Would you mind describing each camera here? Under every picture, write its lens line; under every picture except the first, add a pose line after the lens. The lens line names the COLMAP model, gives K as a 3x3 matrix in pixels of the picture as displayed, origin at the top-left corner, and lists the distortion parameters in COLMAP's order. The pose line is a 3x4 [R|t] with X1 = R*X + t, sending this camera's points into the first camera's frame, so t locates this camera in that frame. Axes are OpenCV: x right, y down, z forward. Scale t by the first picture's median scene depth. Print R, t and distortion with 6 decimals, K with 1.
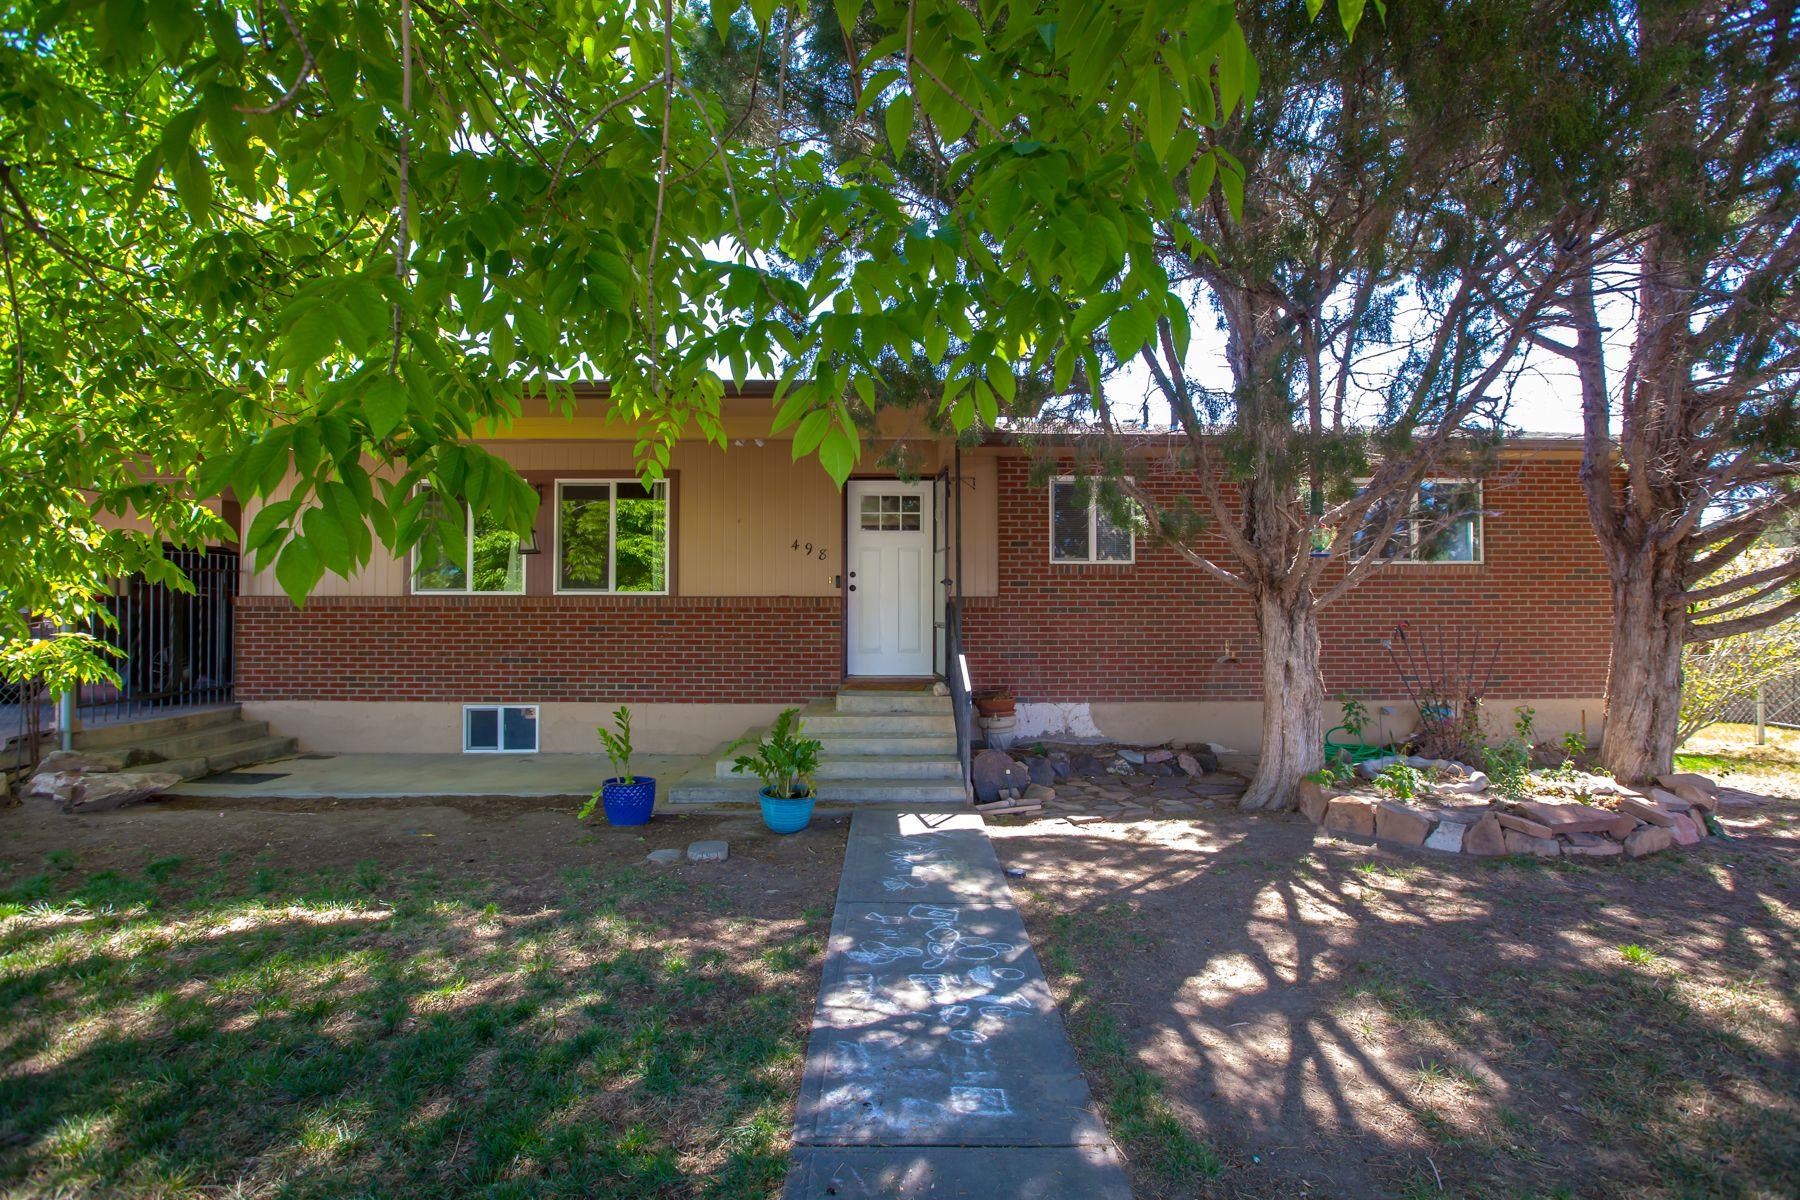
lens RADIAL K [[816.7, 0, 898.7], [0, 816.7, 602.4], [0, 0, 1]] dist [-0.020904, -0.000019]
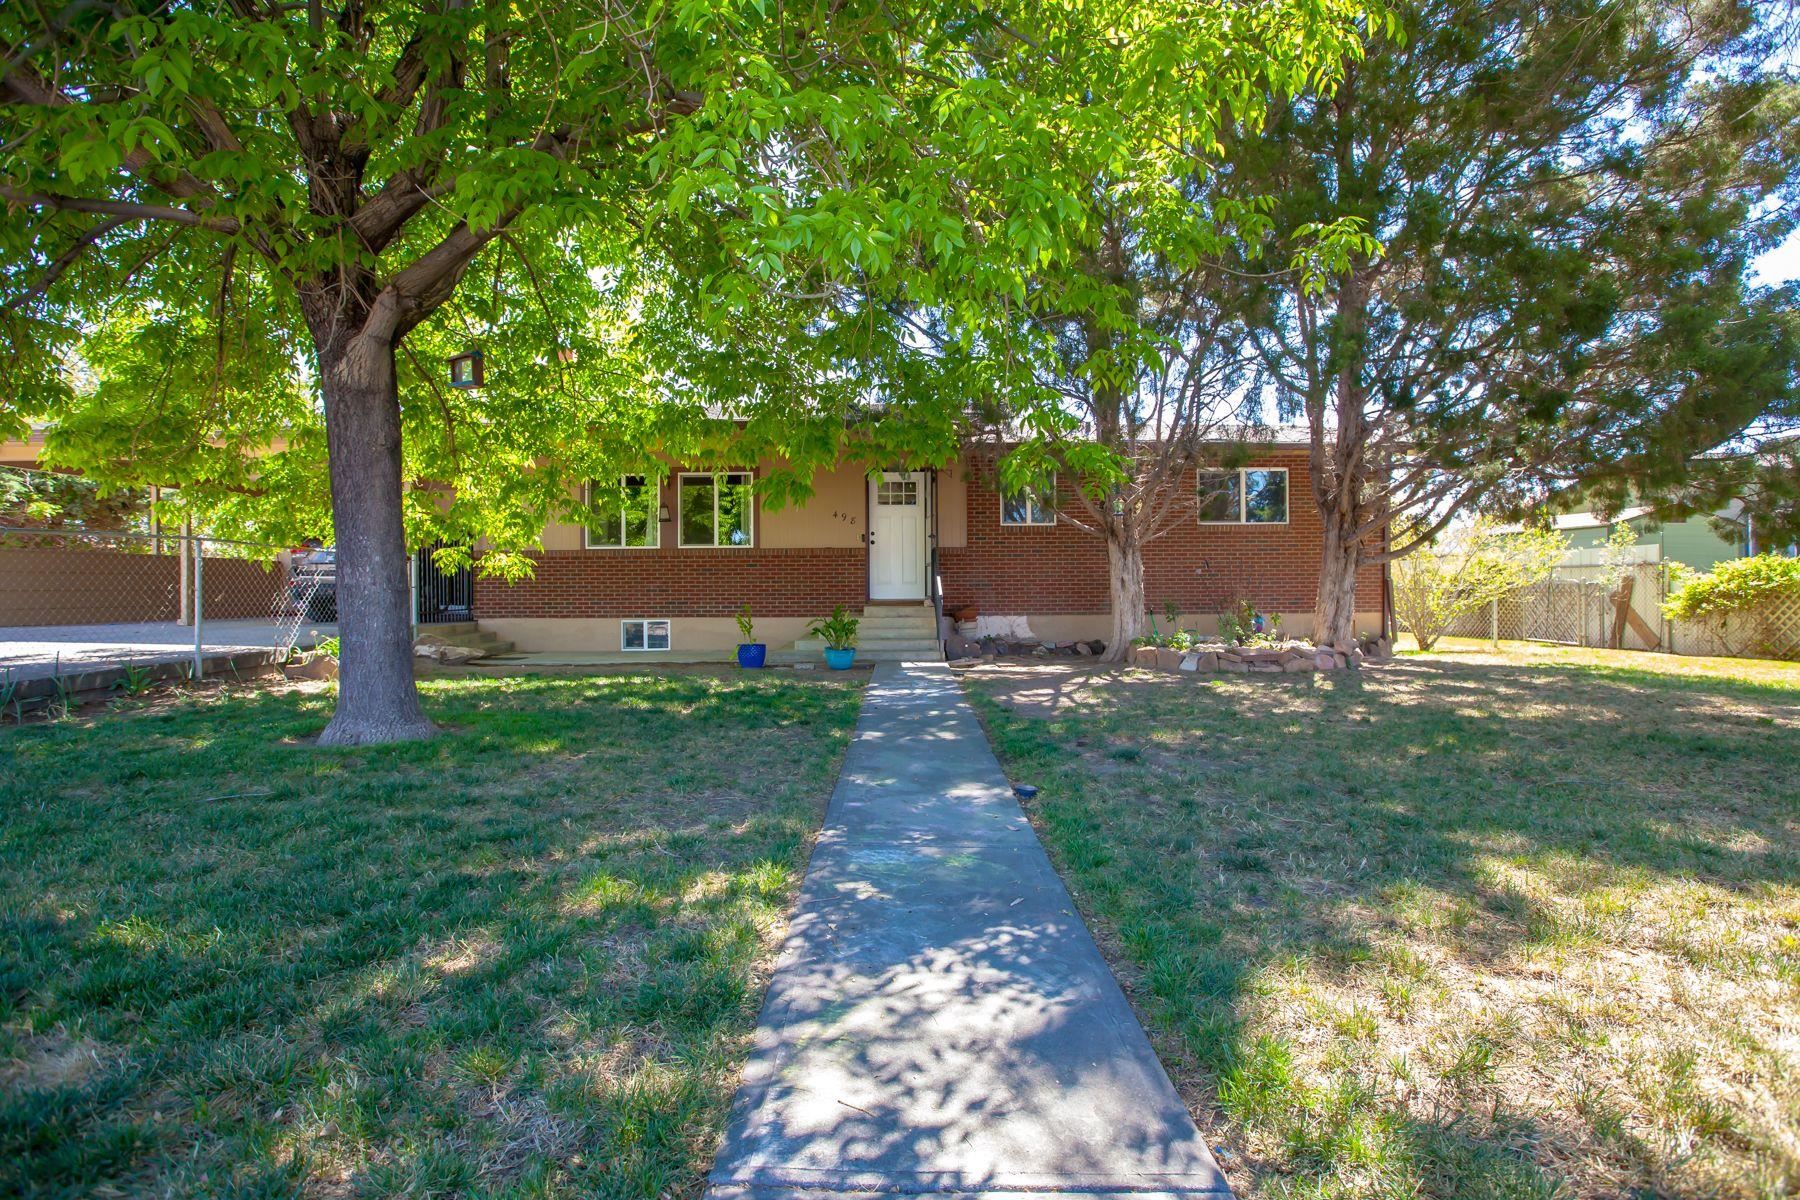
lens RADIAL K [[816.7, 0, 895.2], [0, 816.7, 603.0], [0, 0, 1]] dist [-0.020904, -0.000019]
pose [[0.999885, -0.005966, -0.013937, 0.007614], [0.006369, 0.999558, 0.029040, 0.053941], [0.013758, -0.029126, 0.999481, -0.563135]]
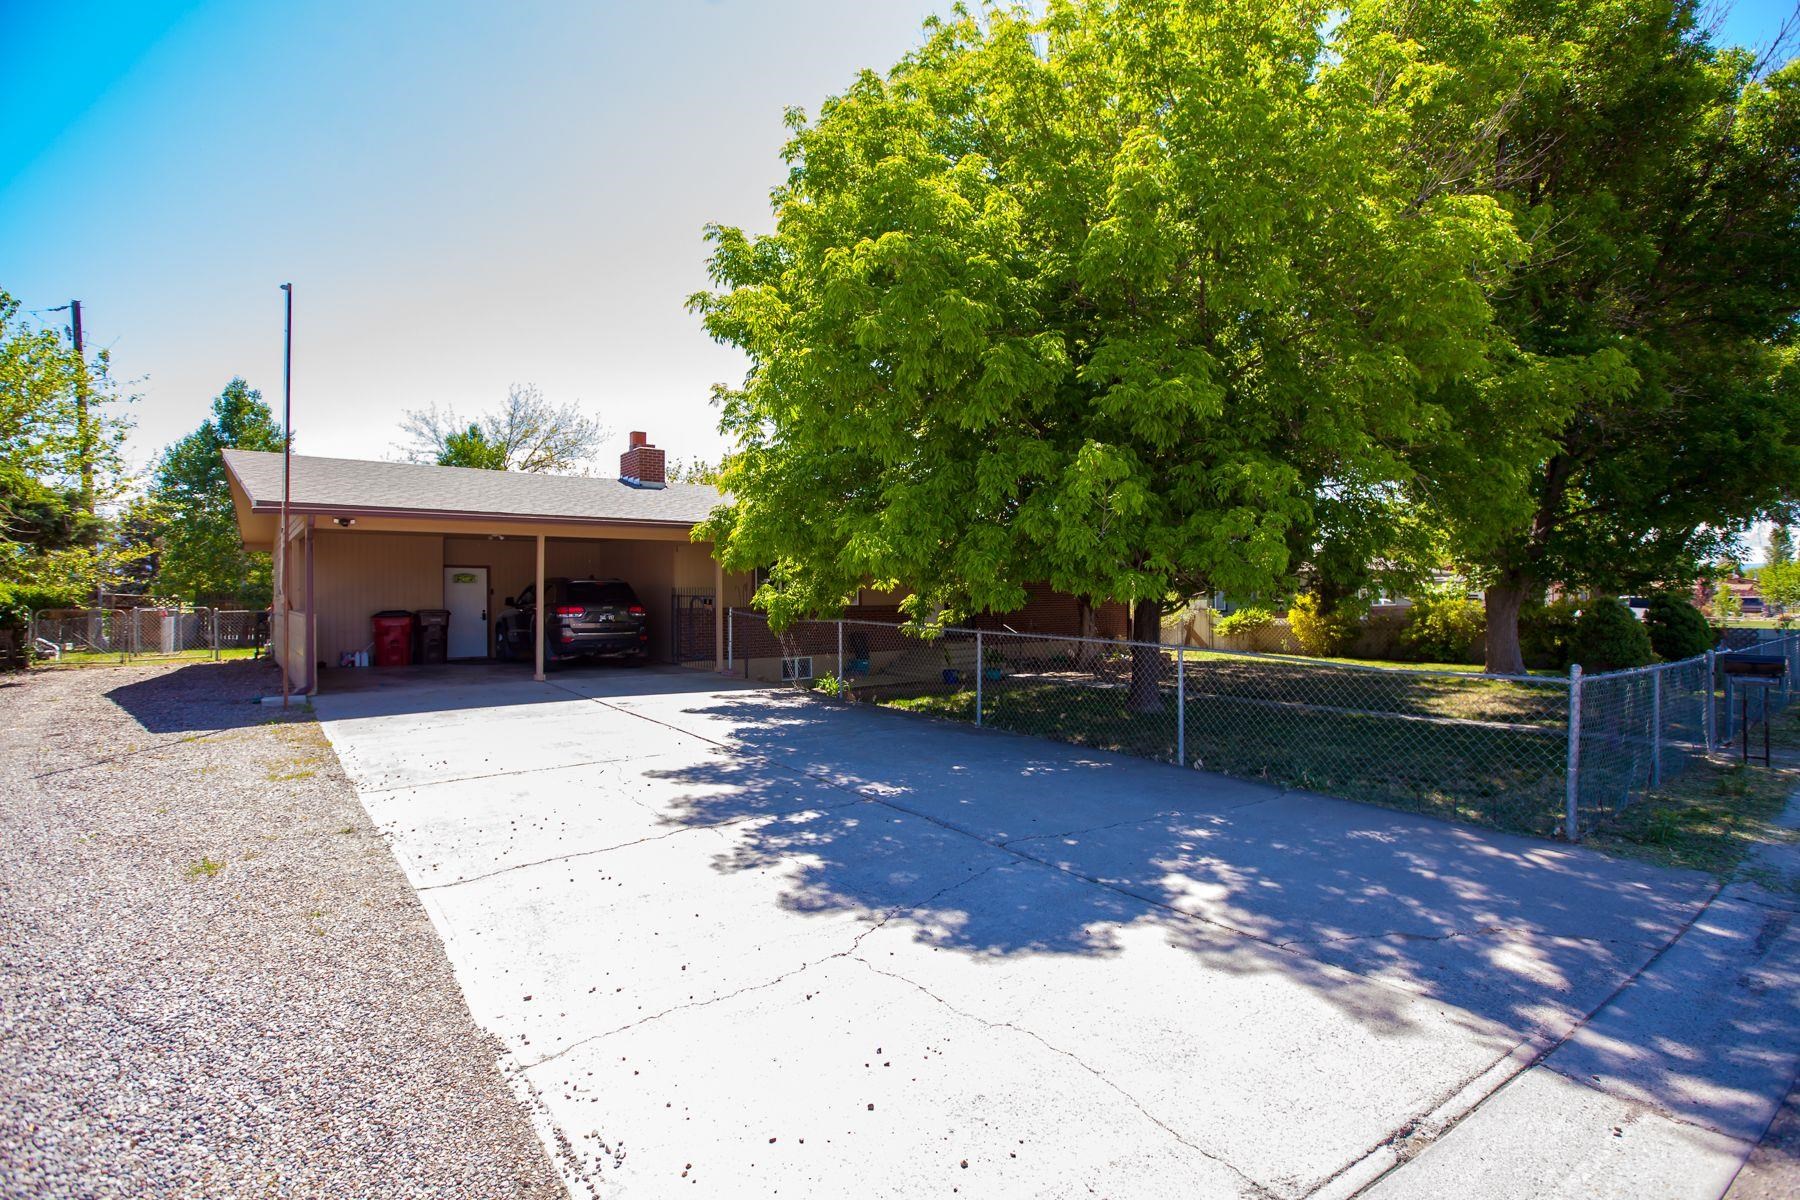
lens RADIAL K [[816.7, 0, 889.3], [0, 816.7, 595.4], [0, 0, 1]] dist [-0.020904, -0.000019]
pose [[0.800952, -0.004884, 0.598709, -1.648962], [-0.001489, 0.999947, 0.010150, -0.062592], [-0.598727, -0.009021, 0.800902, -0.911894]]
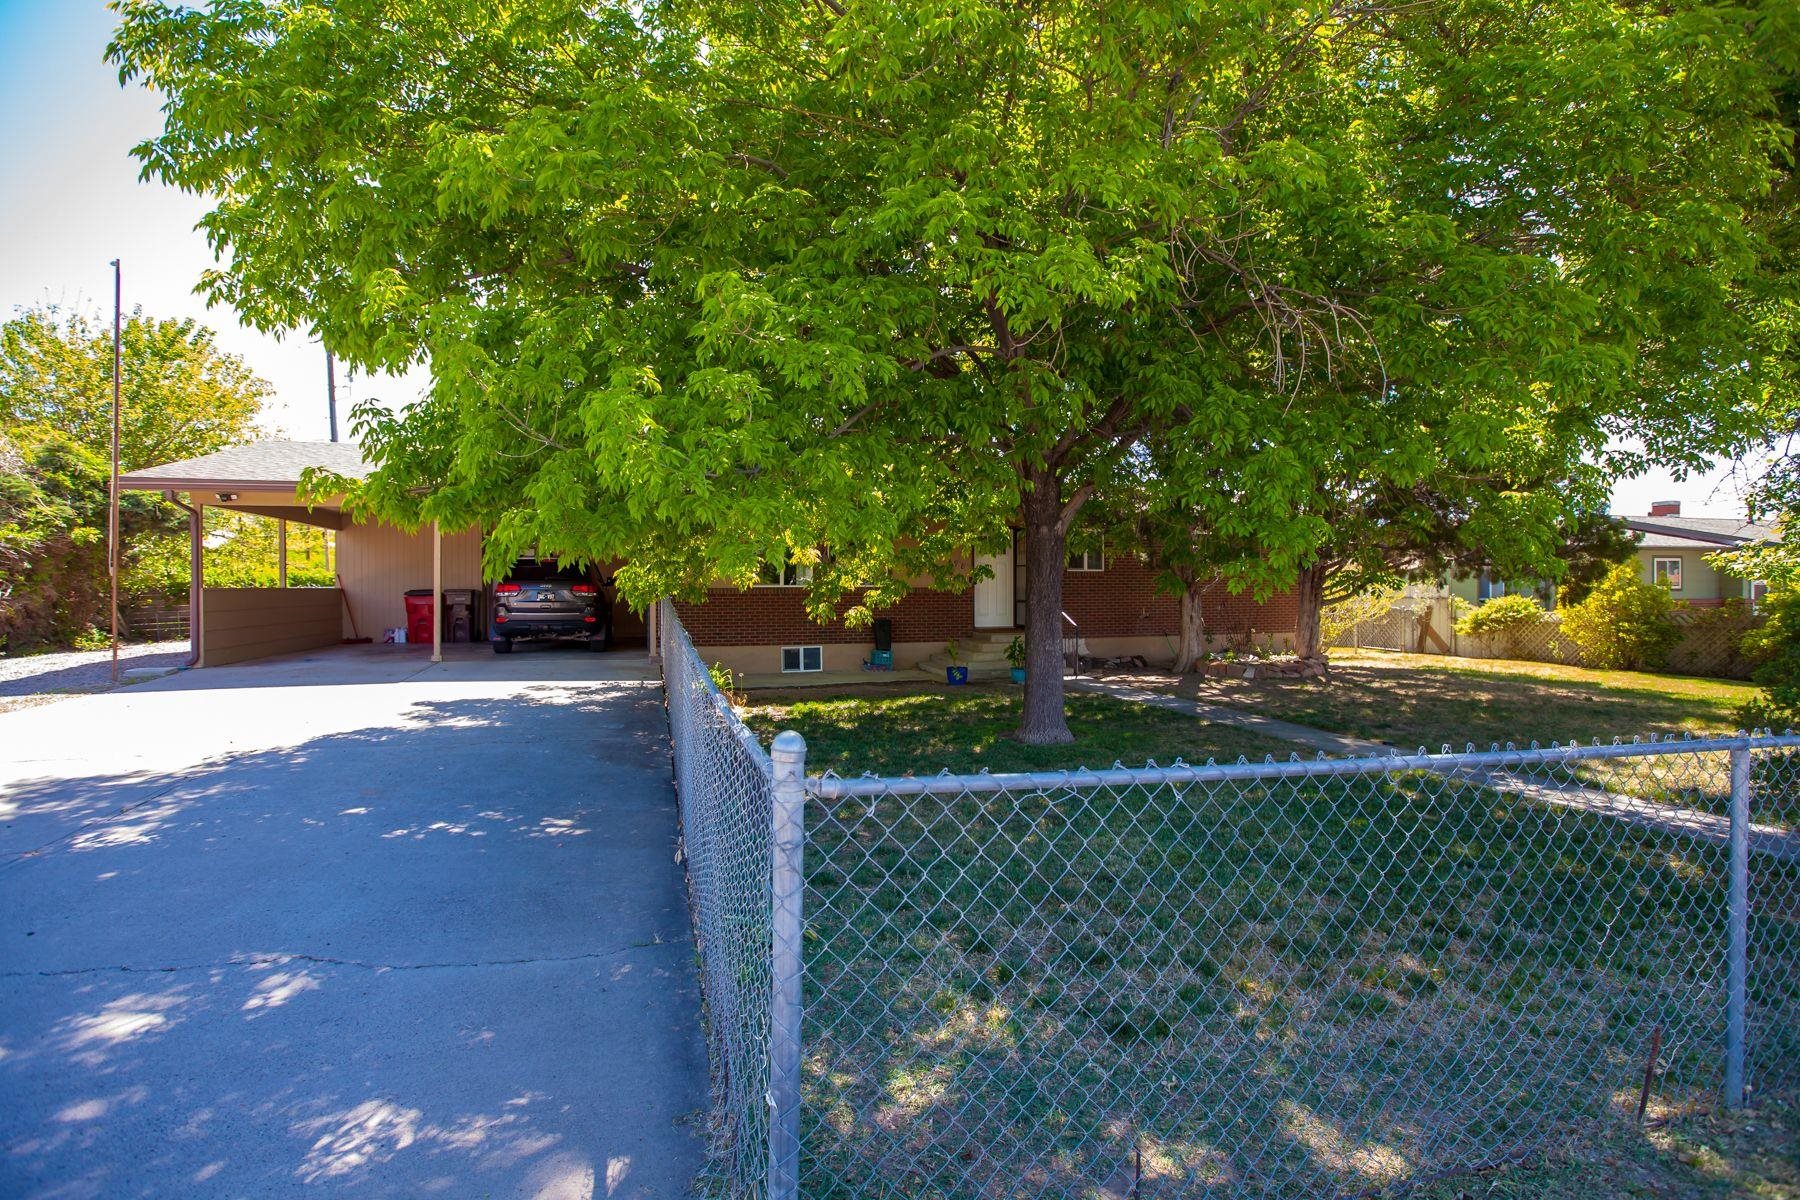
lens RADIAL K [[816.7, 0, 904.6], [0, 816.7, 596.6], [0, 0, 1]] dist [-0.020904, -0.000019]
pose [[0.962050, -0.006235, 0.272800, -0.803641], [0.000156, 0.999751, 0.022300, -0.030849], [-0.272871, -0.021411, 0.961812, -0.901995]]
